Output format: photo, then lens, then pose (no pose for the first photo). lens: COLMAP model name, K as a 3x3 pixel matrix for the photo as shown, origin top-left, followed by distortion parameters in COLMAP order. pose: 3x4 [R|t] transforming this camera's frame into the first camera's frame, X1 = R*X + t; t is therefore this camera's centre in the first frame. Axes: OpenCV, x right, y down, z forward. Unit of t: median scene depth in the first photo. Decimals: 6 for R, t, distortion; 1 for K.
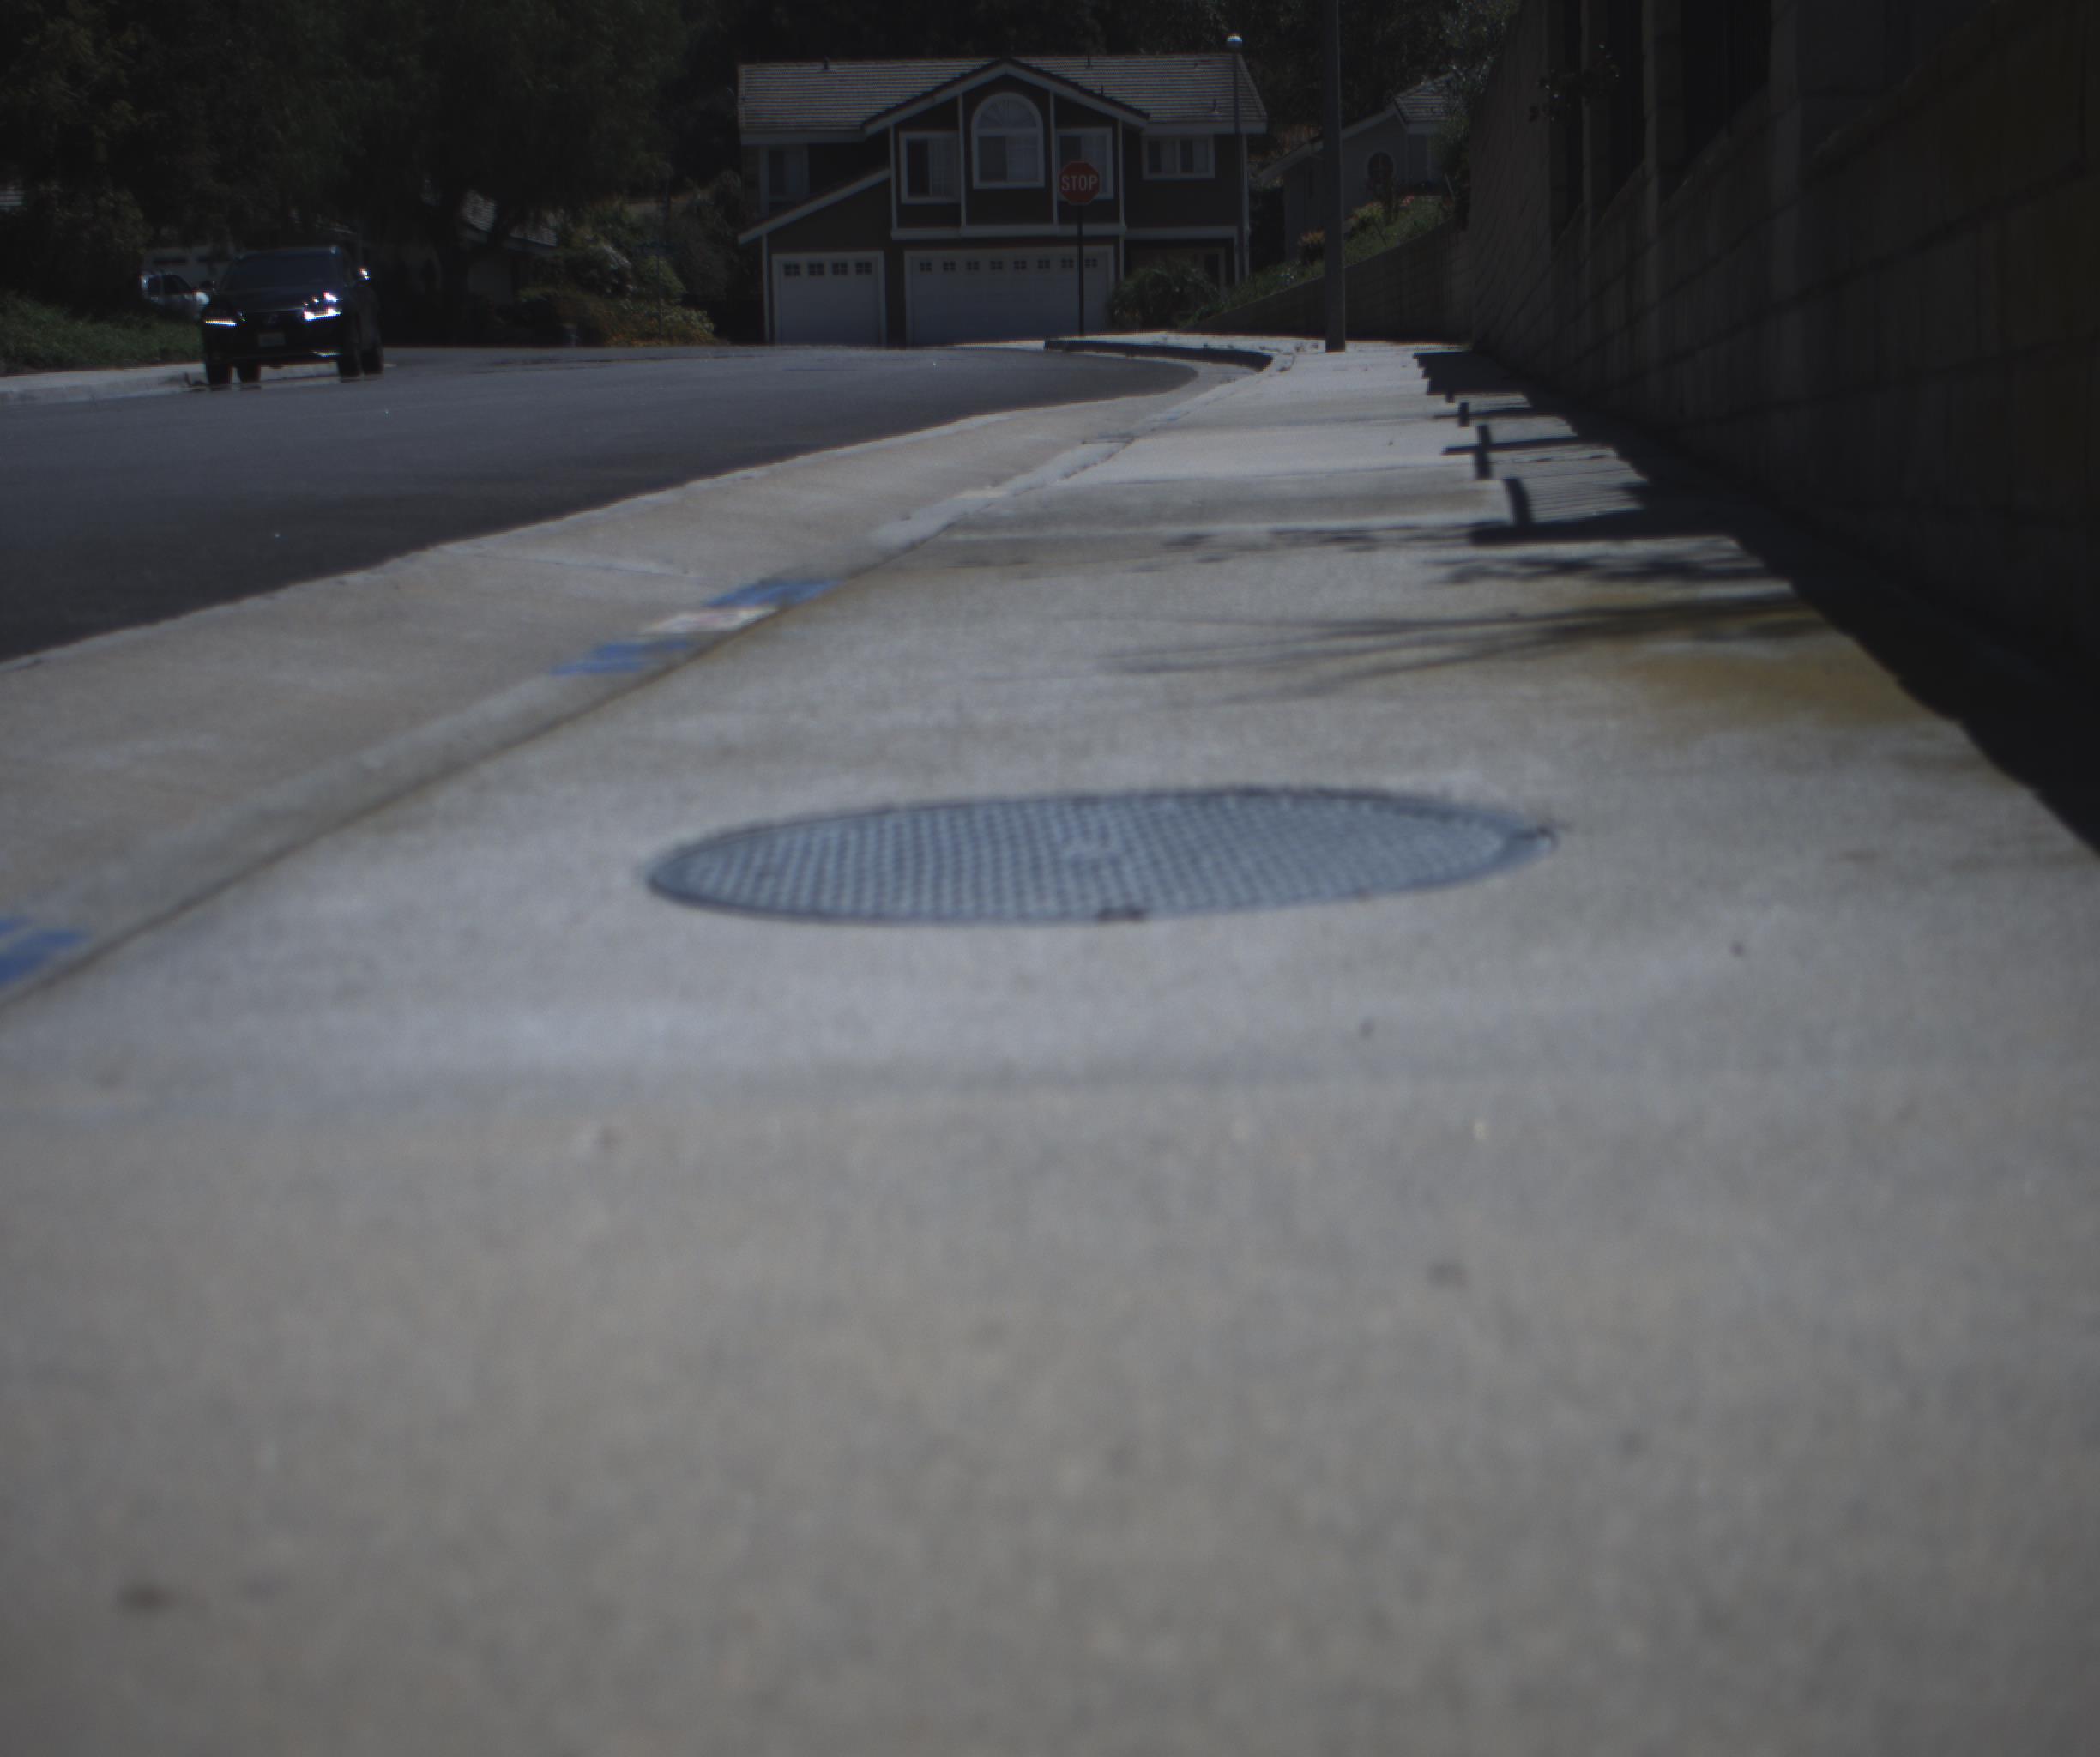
lens RADIAL K [[3971.5, 0, 1030.1], [0, 3971.5, 872.7], [0, 0, 1]] dist [-0.181864, 0.955914]
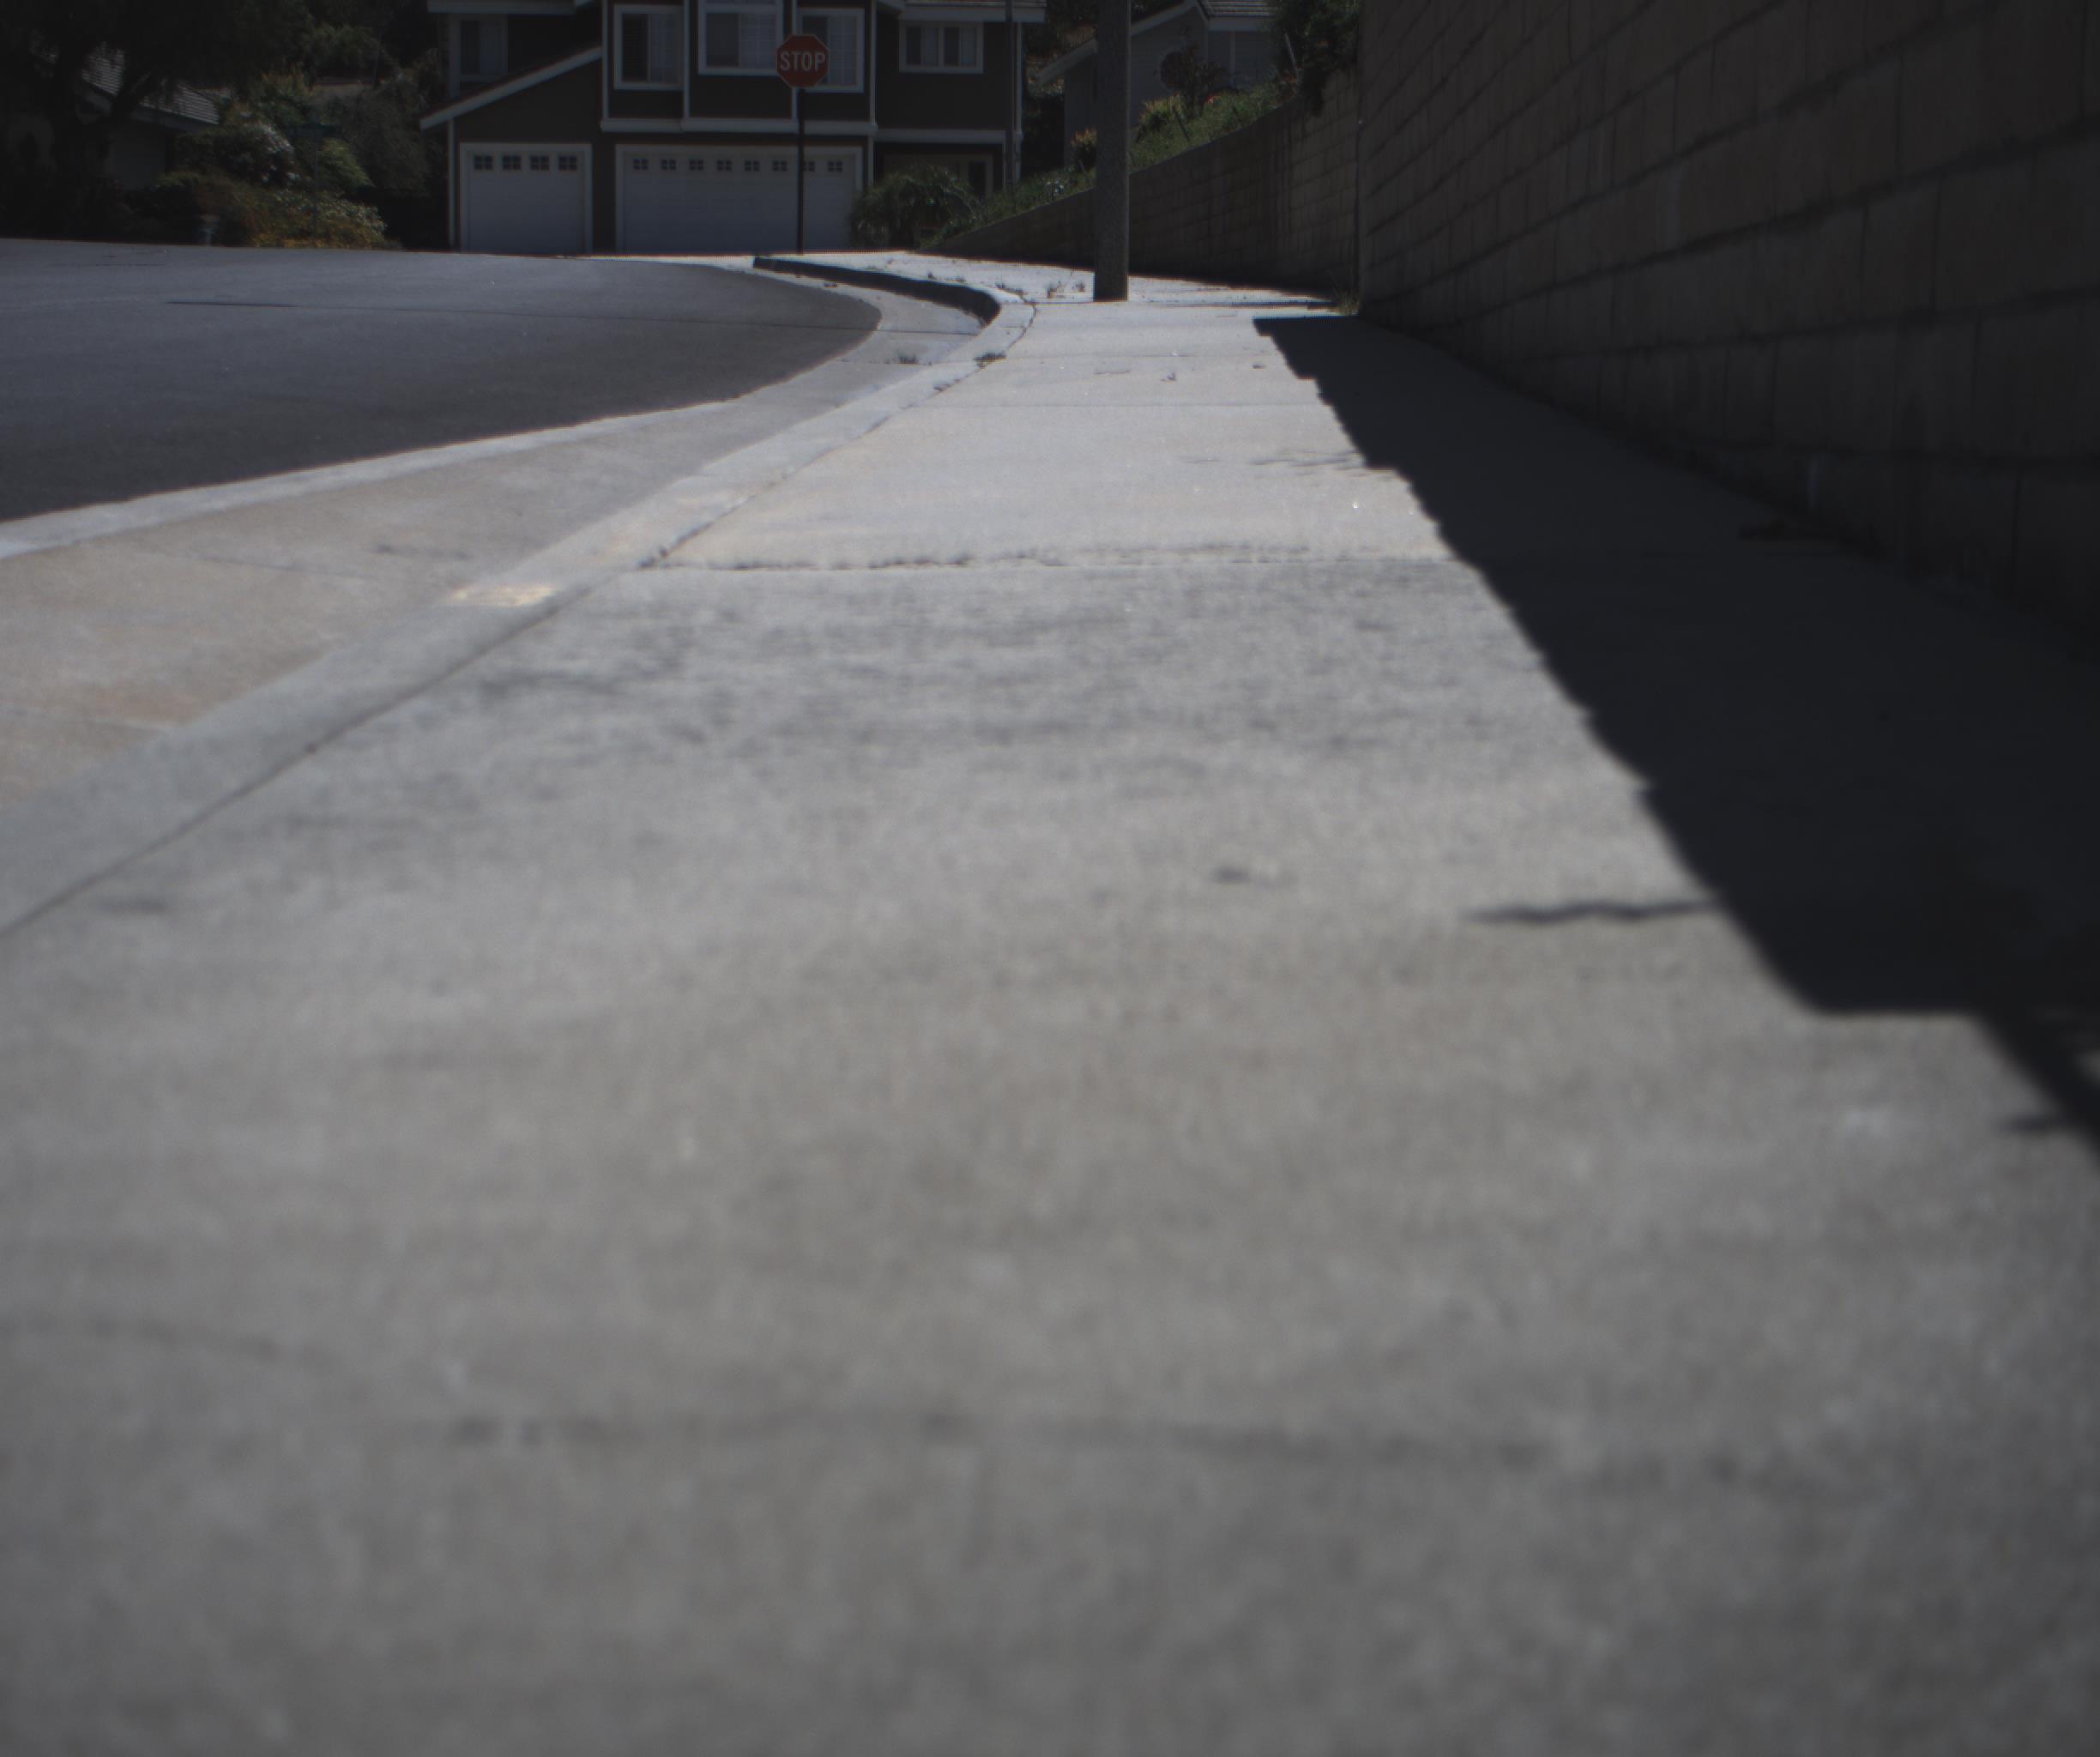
lens RADIAL K [[3971.5, 0, 1030.1], [0, 3971.5, 872.7], [0, 0, 1]] dist [-0.181864, 0.955914]
pose [[0.997868, 0.027869, 0.059019, 0.011868], [-0.029110, 0.999370, 0.020279, -0.021077], [-0.058417, -0.021954, 0.998051, 0.147955]]
